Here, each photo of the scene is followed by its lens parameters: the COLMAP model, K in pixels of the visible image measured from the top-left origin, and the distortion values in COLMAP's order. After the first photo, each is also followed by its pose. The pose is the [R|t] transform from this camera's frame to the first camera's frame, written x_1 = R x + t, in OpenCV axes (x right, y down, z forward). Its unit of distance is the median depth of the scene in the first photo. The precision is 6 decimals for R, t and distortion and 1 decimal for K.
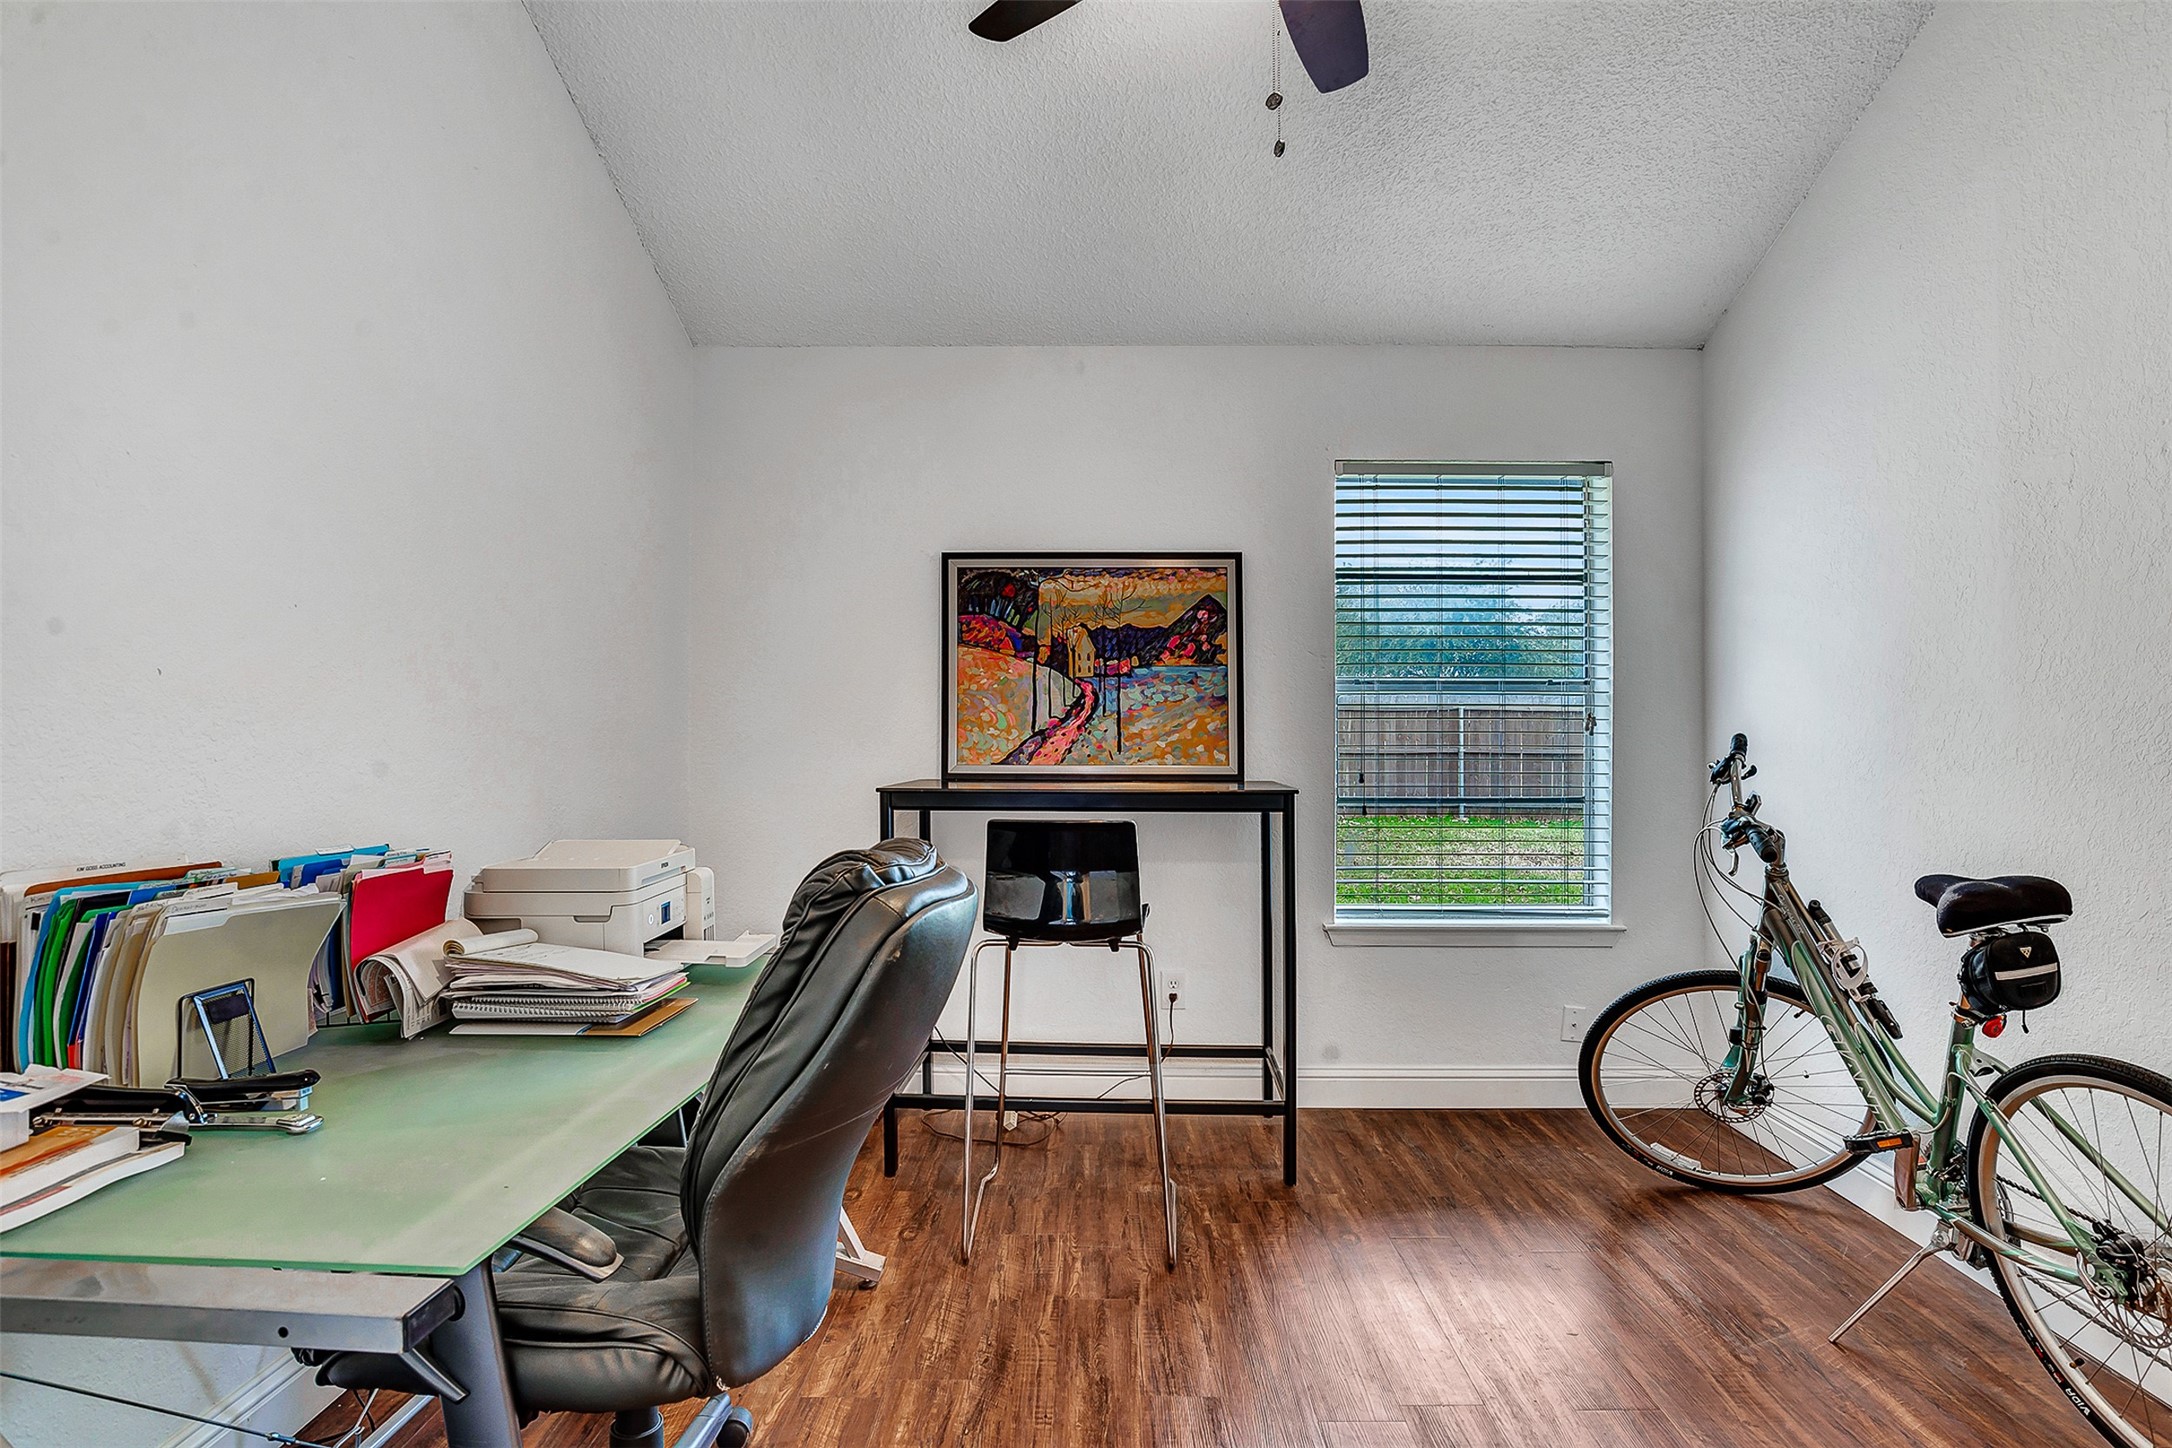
lens RADIAL K [[1103.8, 0, 1086.7], [0, 1103.8, 728.8], [0, 0, 1]] dist [-0.051836, 0.019091]
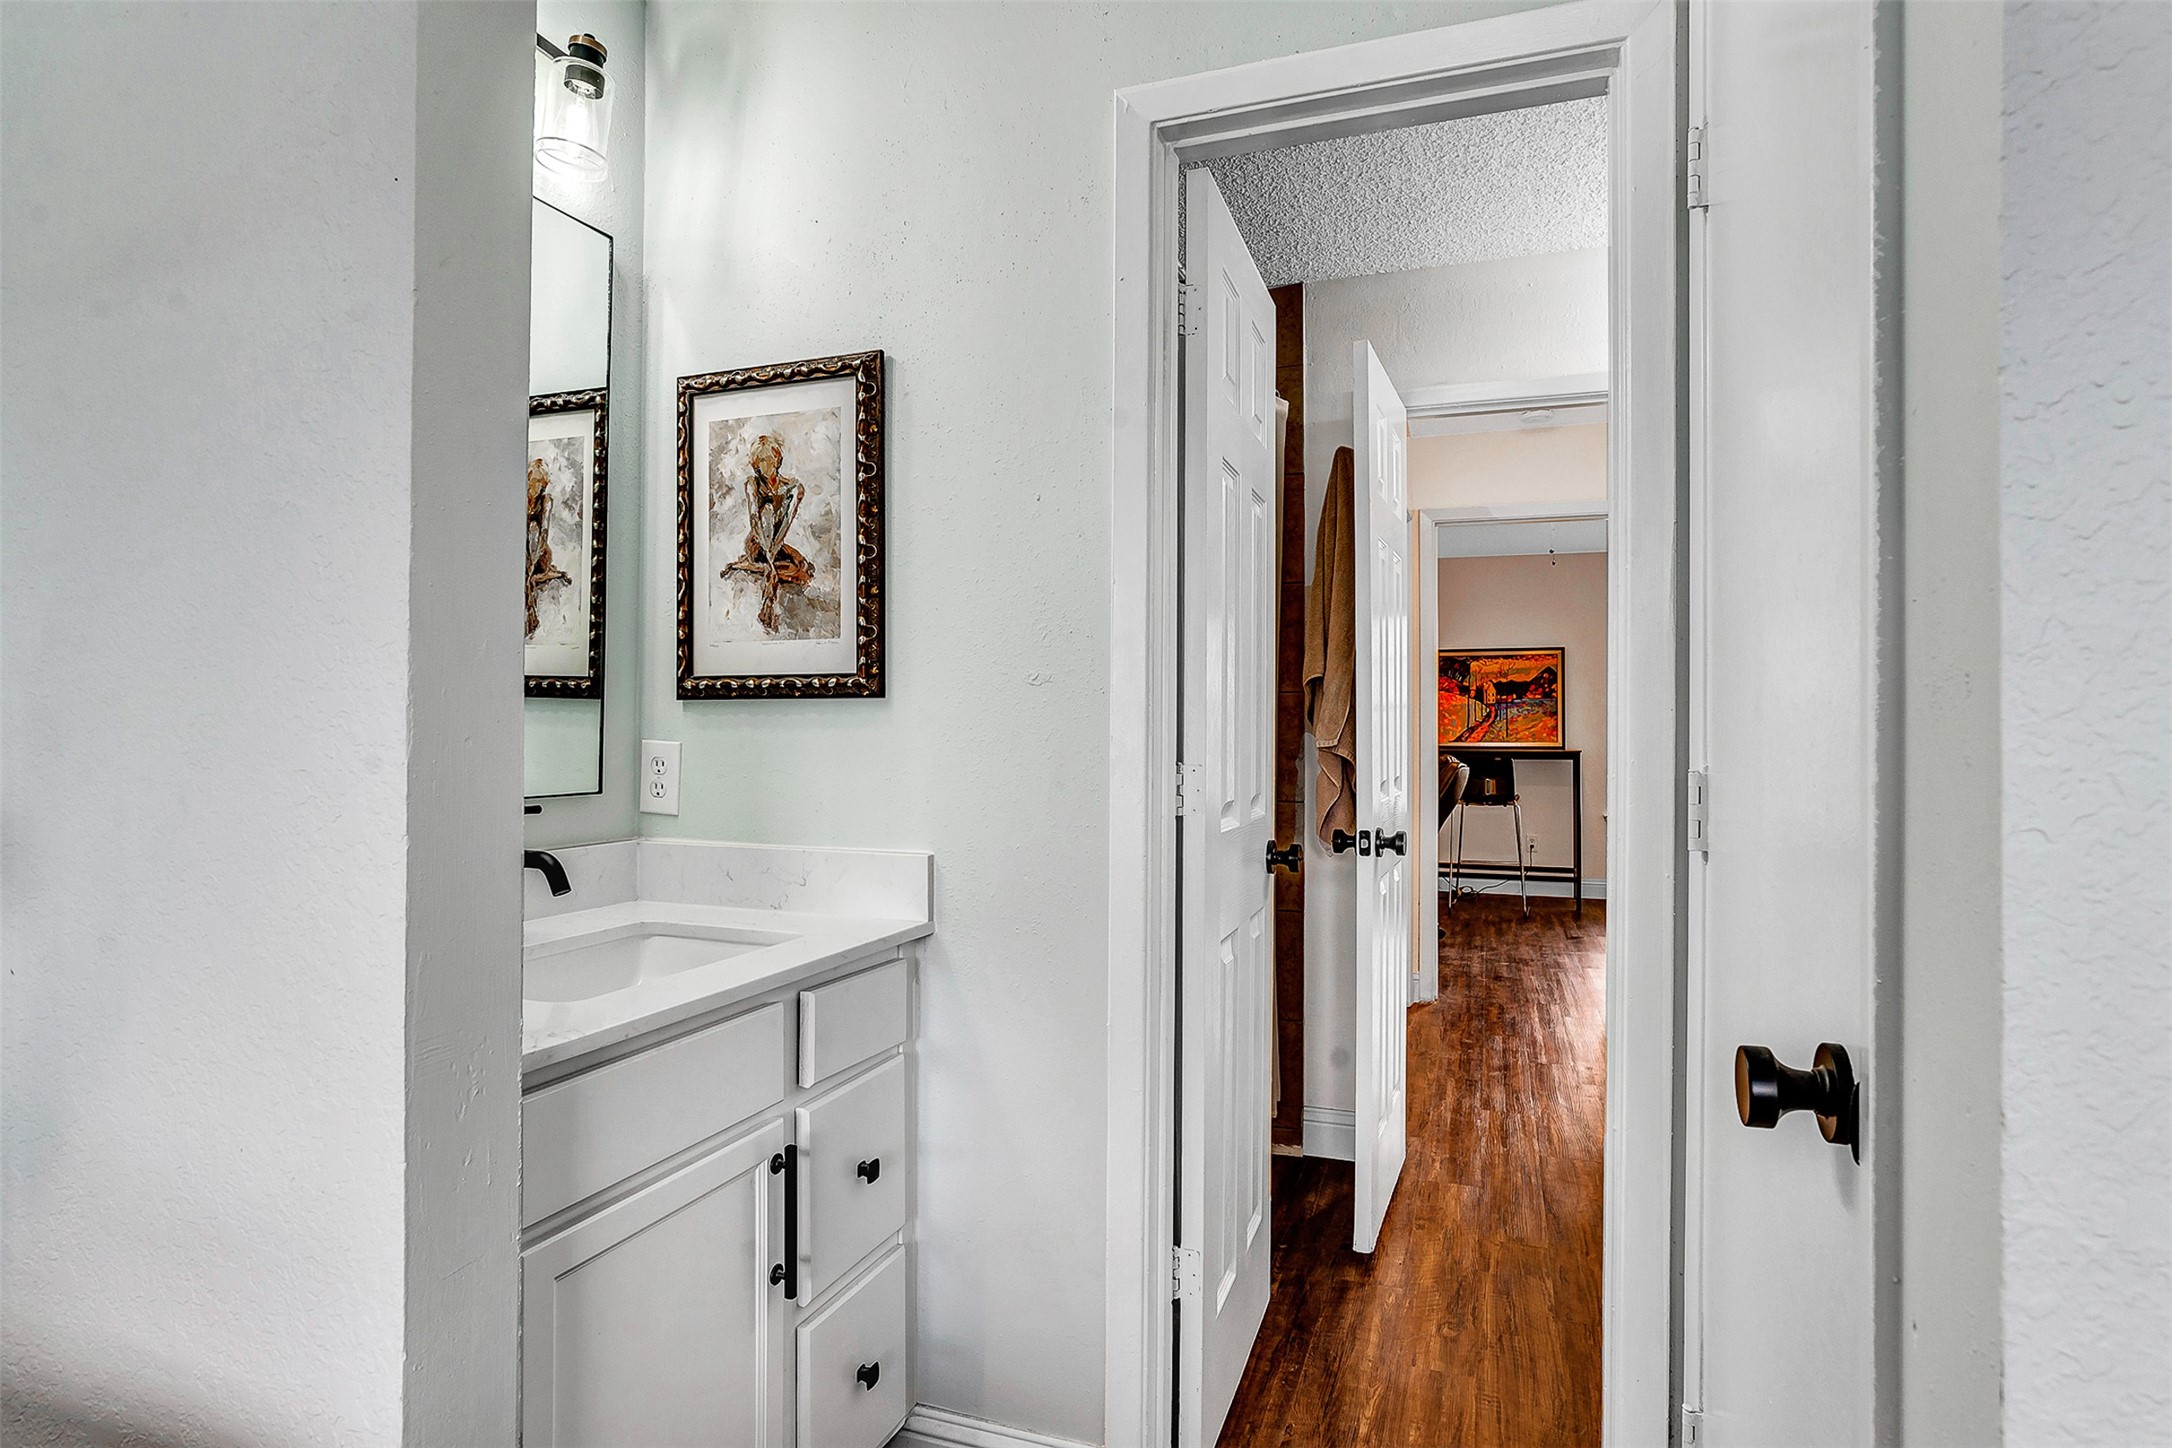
lens RADIAL K [[1103.8, 0, 1099.1], [0, 1103.8, 736.7], [0, 0, 1]] dist [-0.051836, 0.019091]
pose [[0.956436, 0.005691, -0.291887, -0.115345], [0.000577, 0.999771, 0.021383, -0.027093], [0.291942, -0.020620, 0.956214, -1.417204]]
